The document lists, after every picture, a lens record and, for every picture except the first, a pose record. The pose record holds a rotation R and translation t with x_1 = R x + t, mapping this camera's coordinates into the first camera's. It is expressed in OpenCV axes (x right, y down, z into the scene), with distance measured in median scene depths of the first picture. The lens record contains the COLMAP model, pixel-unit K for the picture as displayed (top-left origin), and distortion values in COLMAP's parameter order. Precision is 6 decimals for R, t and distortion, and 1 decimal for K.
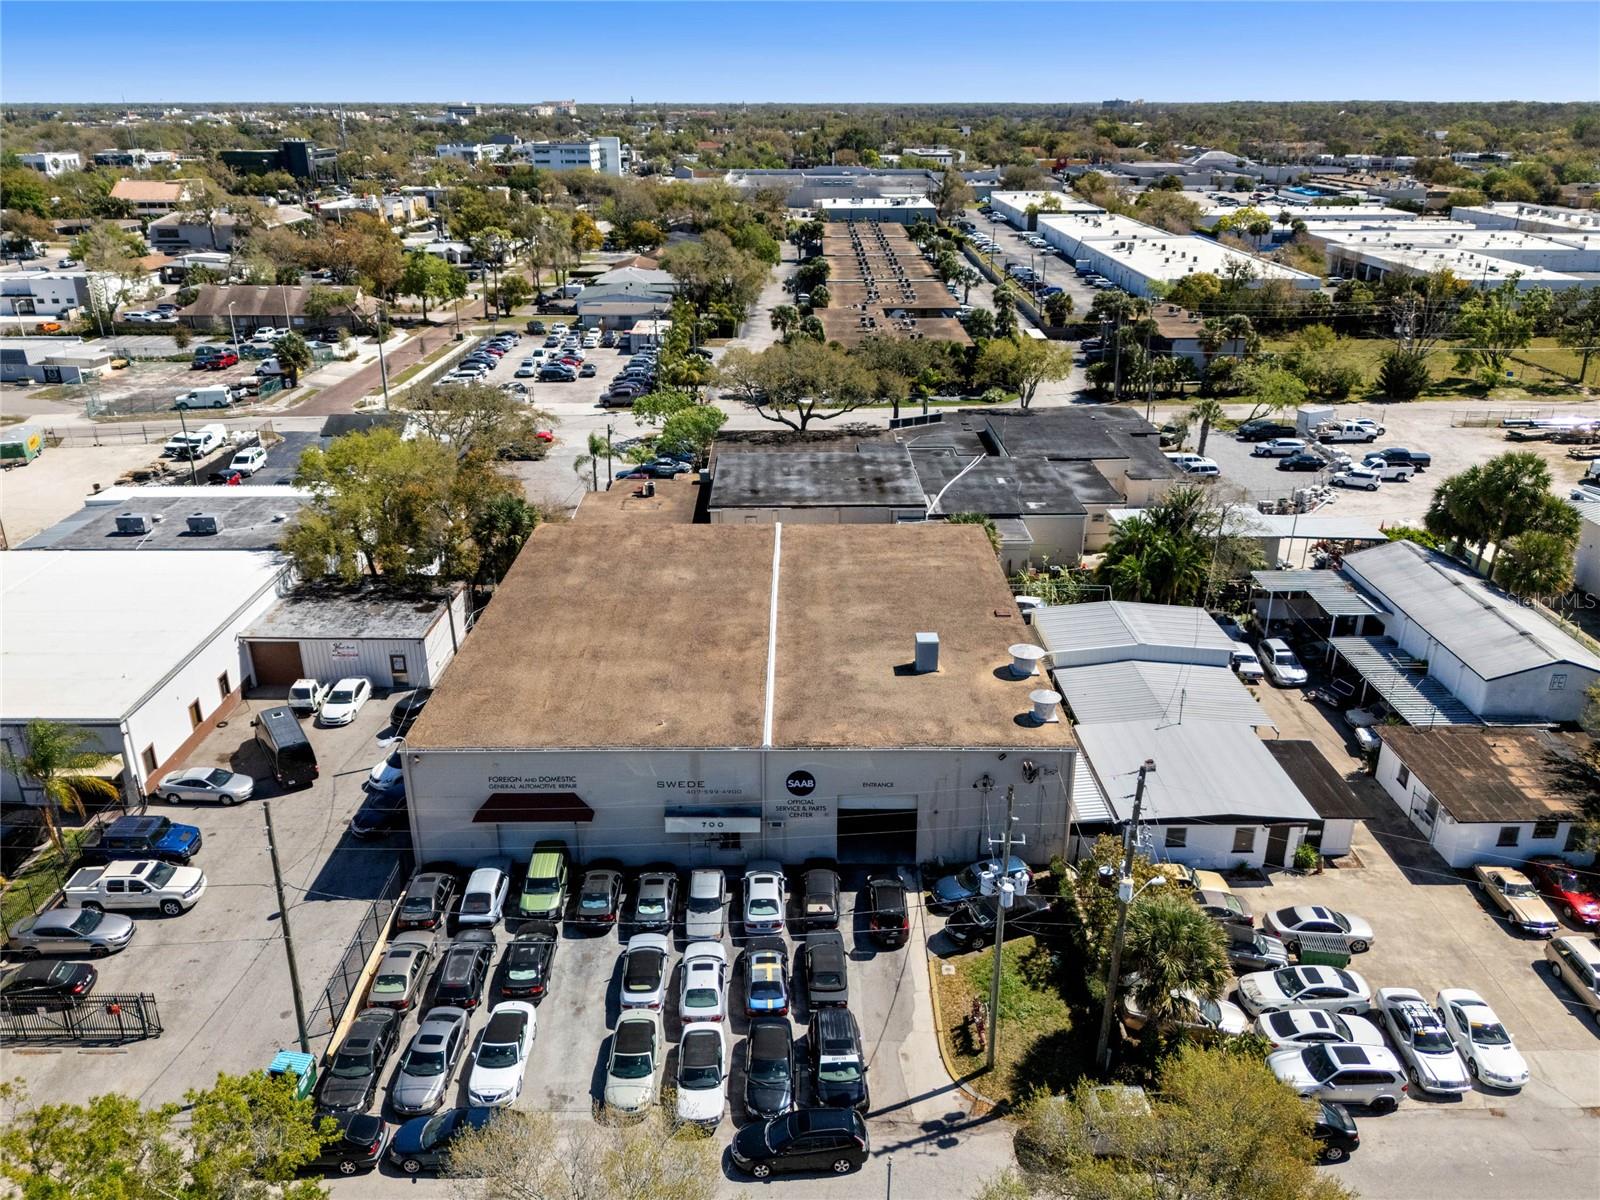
lens RADIAL K [[1215.1, 0, 800.0], [0, 1215.1, 600.0], [0, 0, 1]] dist [0.059615, -0.097033]
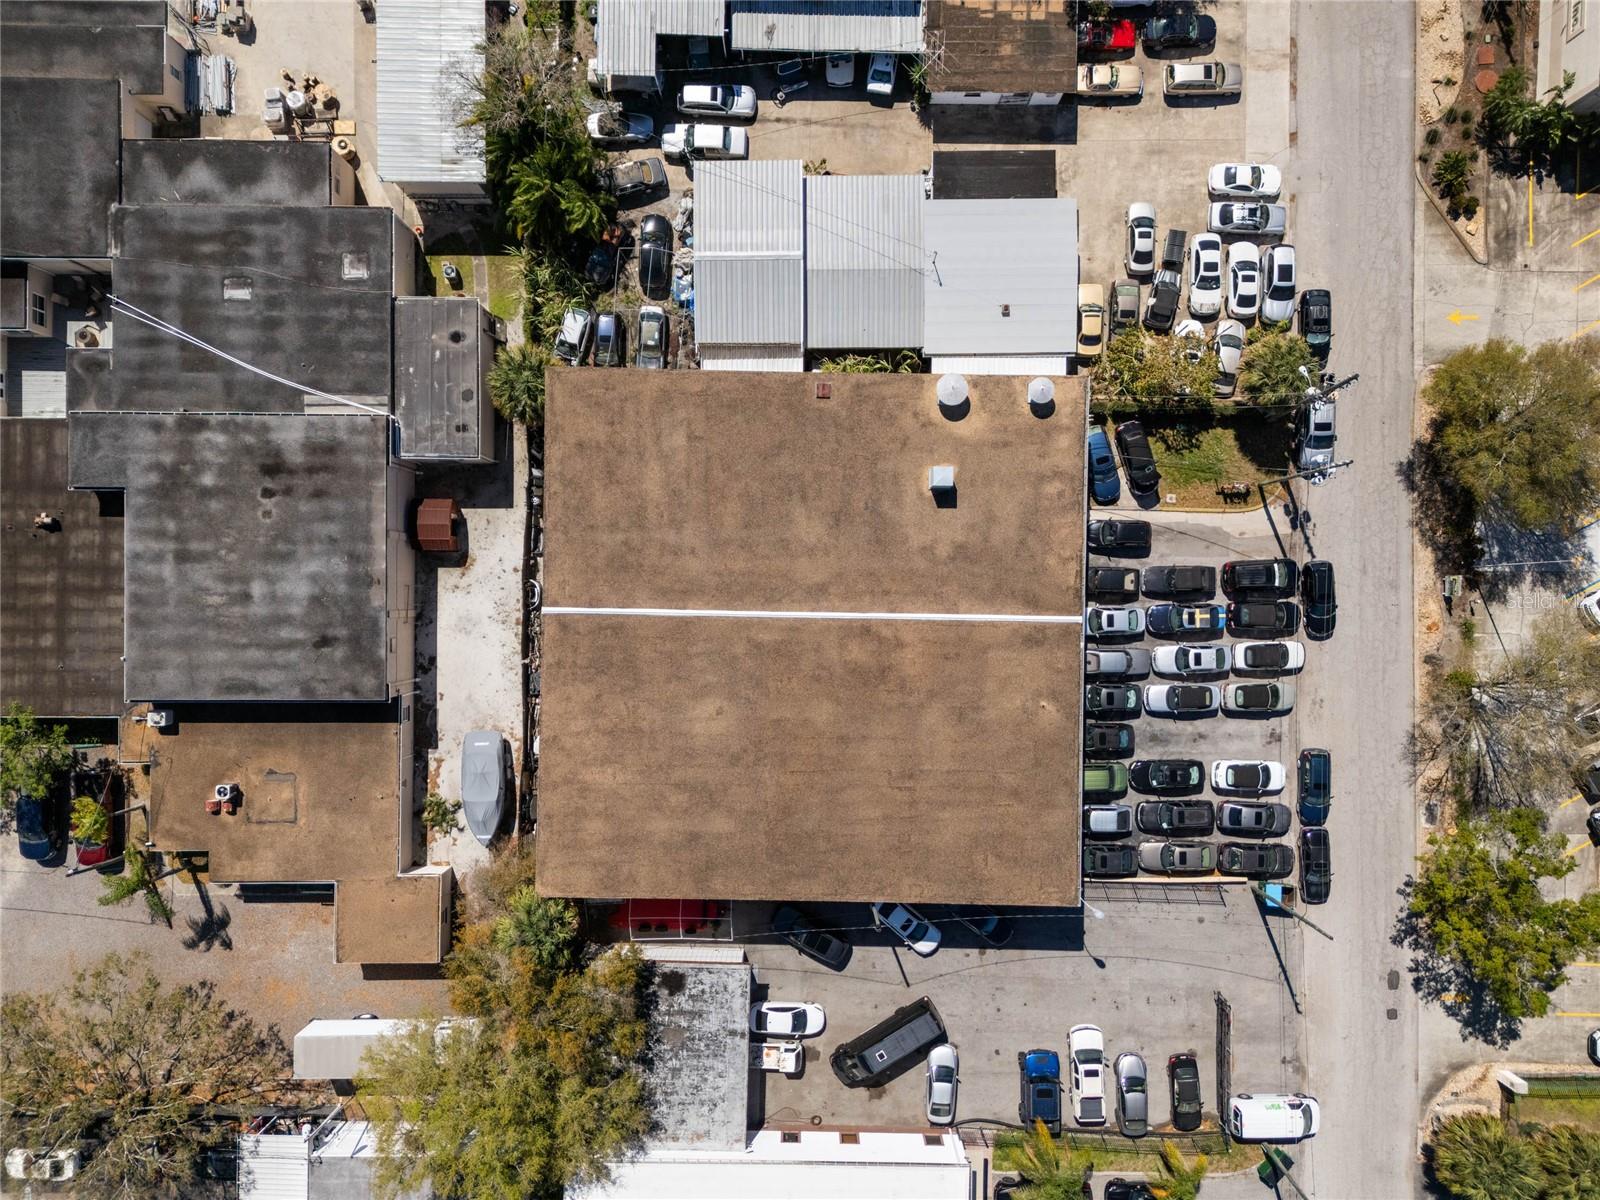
lens RADIAL K [[1171.4, 0, 803.1], [0, 1171.4, 599.1], [0, 0, 1]] dist [0.069135, -0.061090]
pose [[0.018312, -0.999832, 0.000348, -0.009060], [0.380067, 0.007282, 0.924930, -0.865334], [-0.924778, -0.016805, 0.380137, 0.609622]]
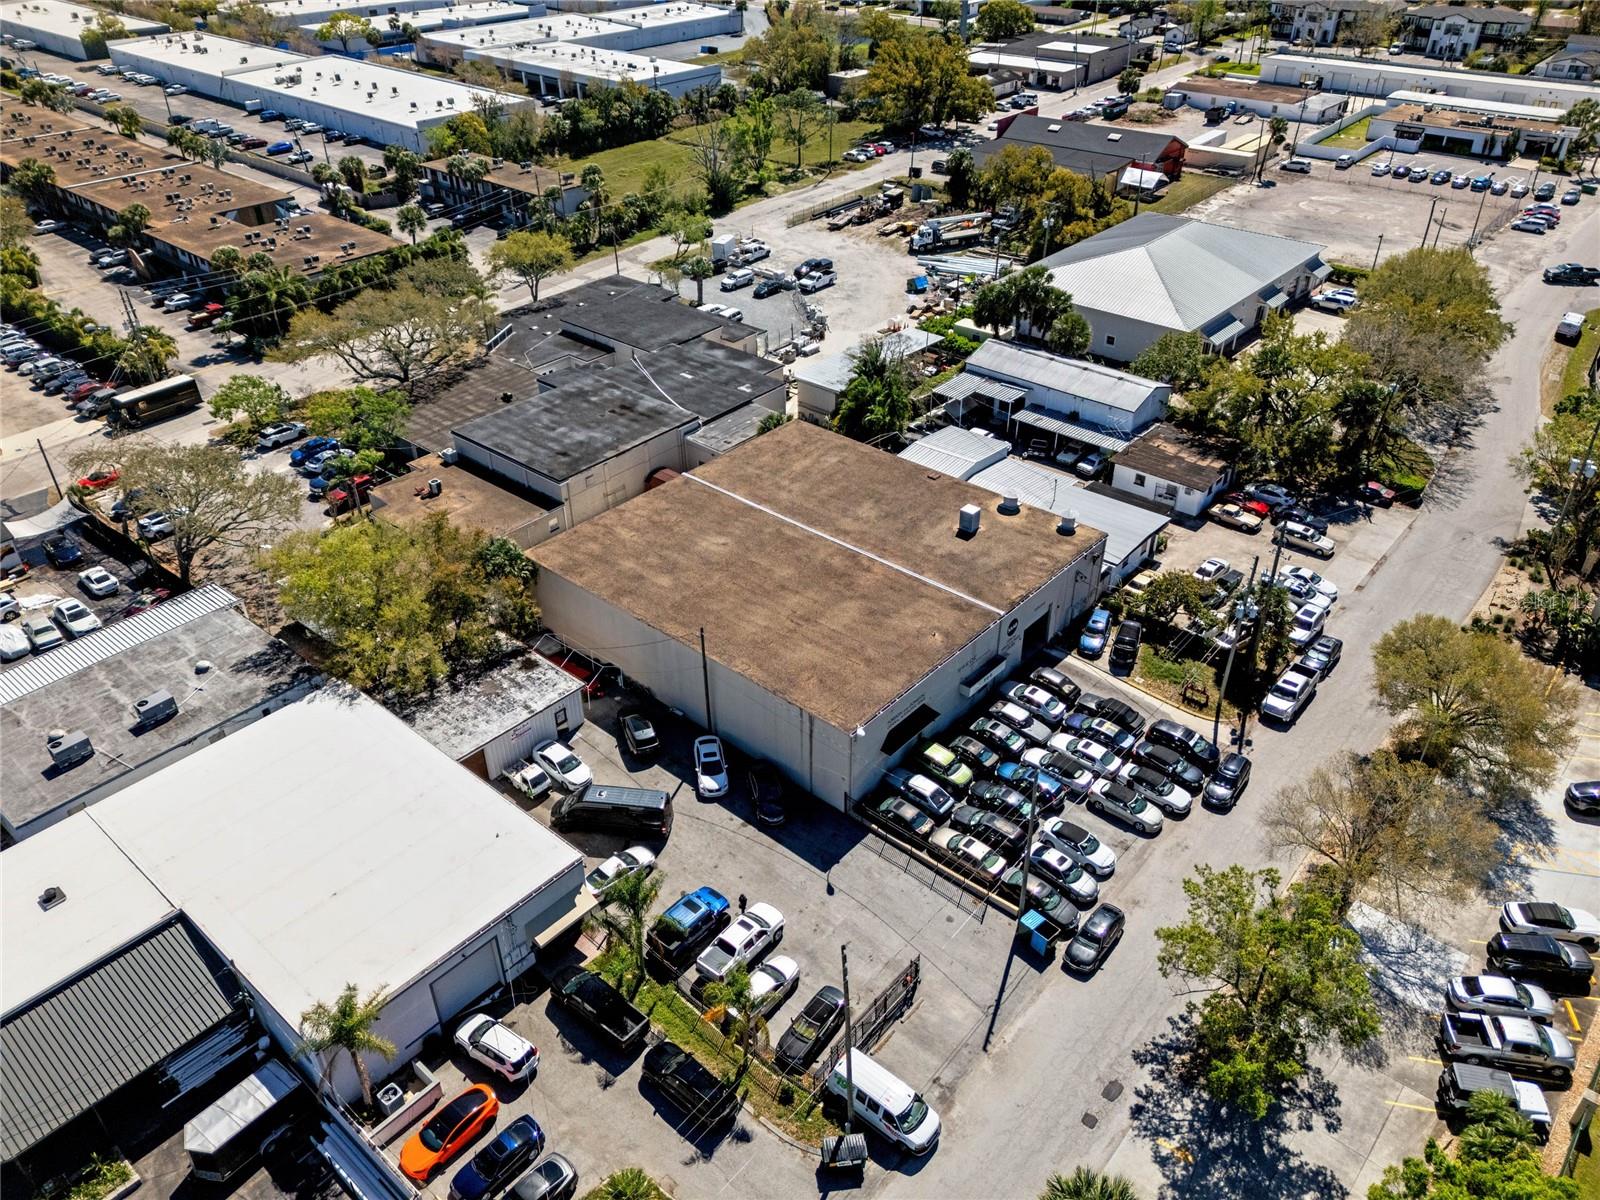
lens RADIAL K [[1171.4, 0, 803.1], [0, 1171.4, 599.1], [0, 0, 1]] dist [0.069135, -0.061090]
pose [[0.658678, -0.423302, 0.622060, -0.825950], [0.291916, 0.905750, 0.307249, -0.315088], [-0.693490, -0.020788, 0.720166, 0.097476]]
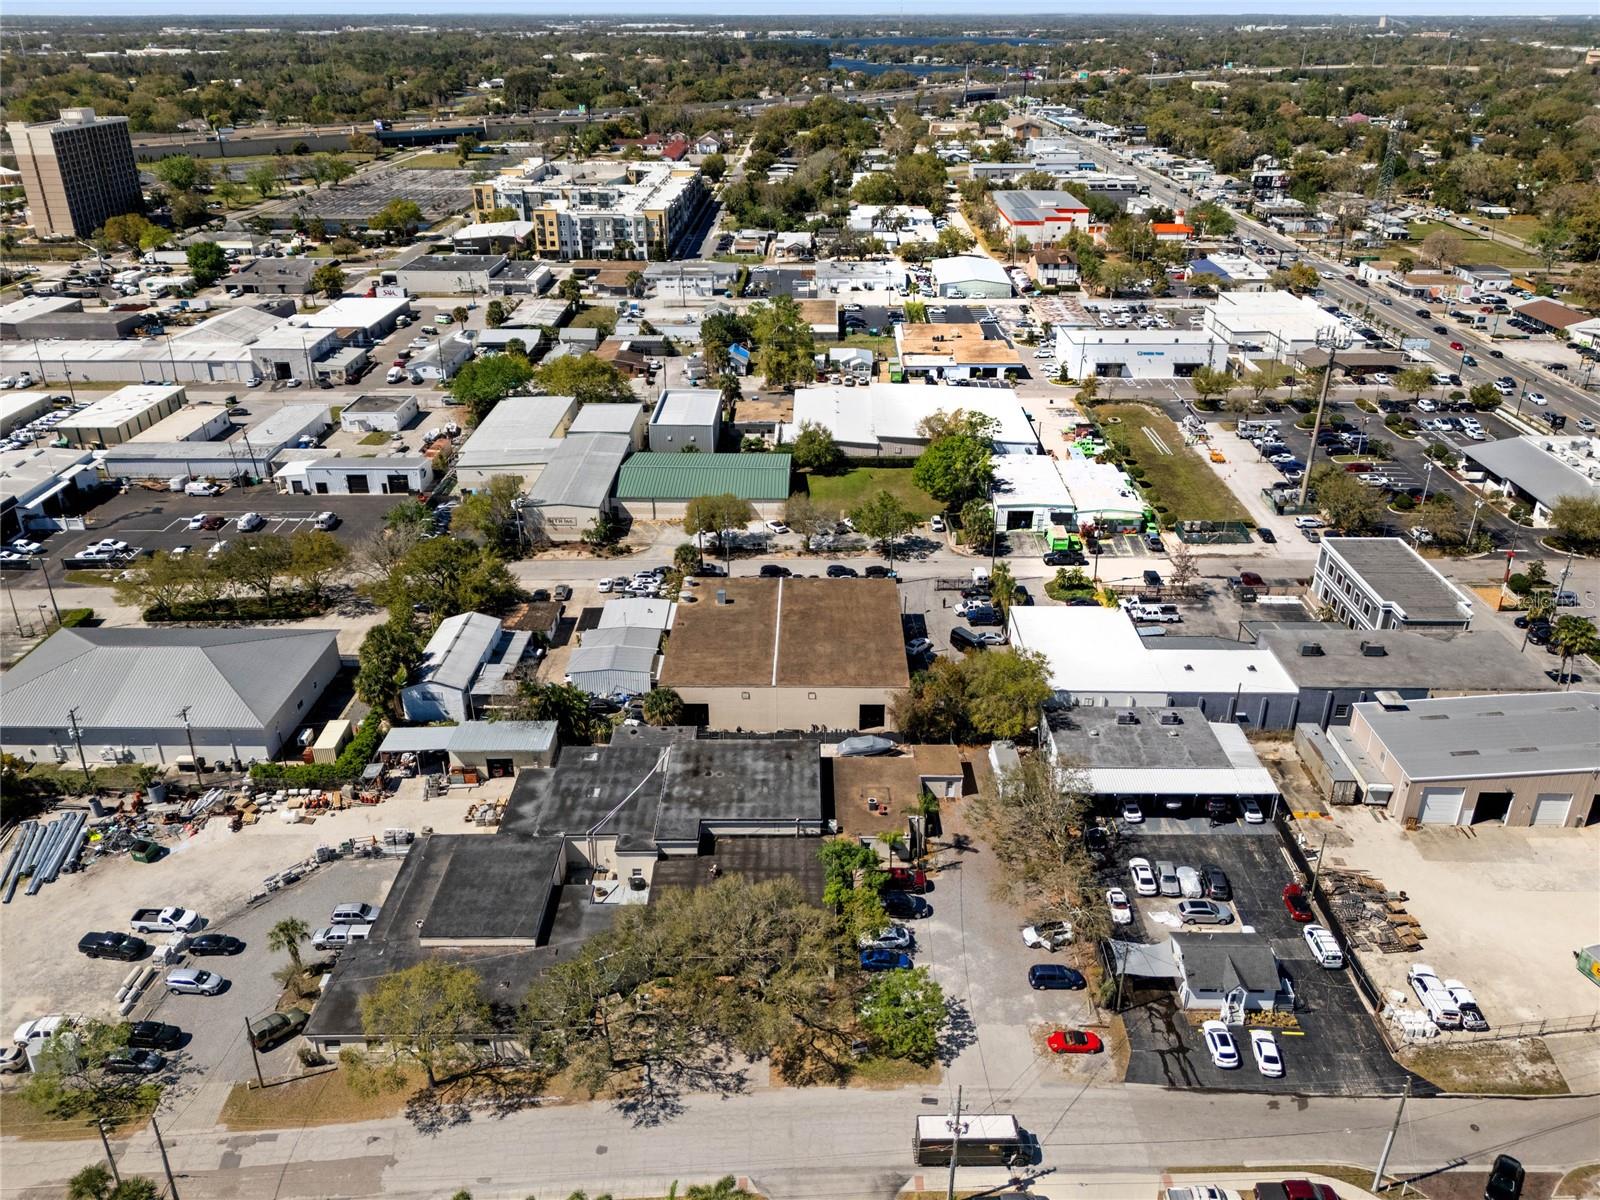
lens RADIAL K [[1209.0, 0, 804.5], [0, 1209.0, 598.7], [0, 0, 1]] dist [0.050865, -0.078755]
pose [[-0.999927, -0.005875, 0.010574, -0.093348], [0.003923, 0.669411, 0.742881, -1.674086], [-0.011443, 0.742869, -0.669339, 2.408125]]
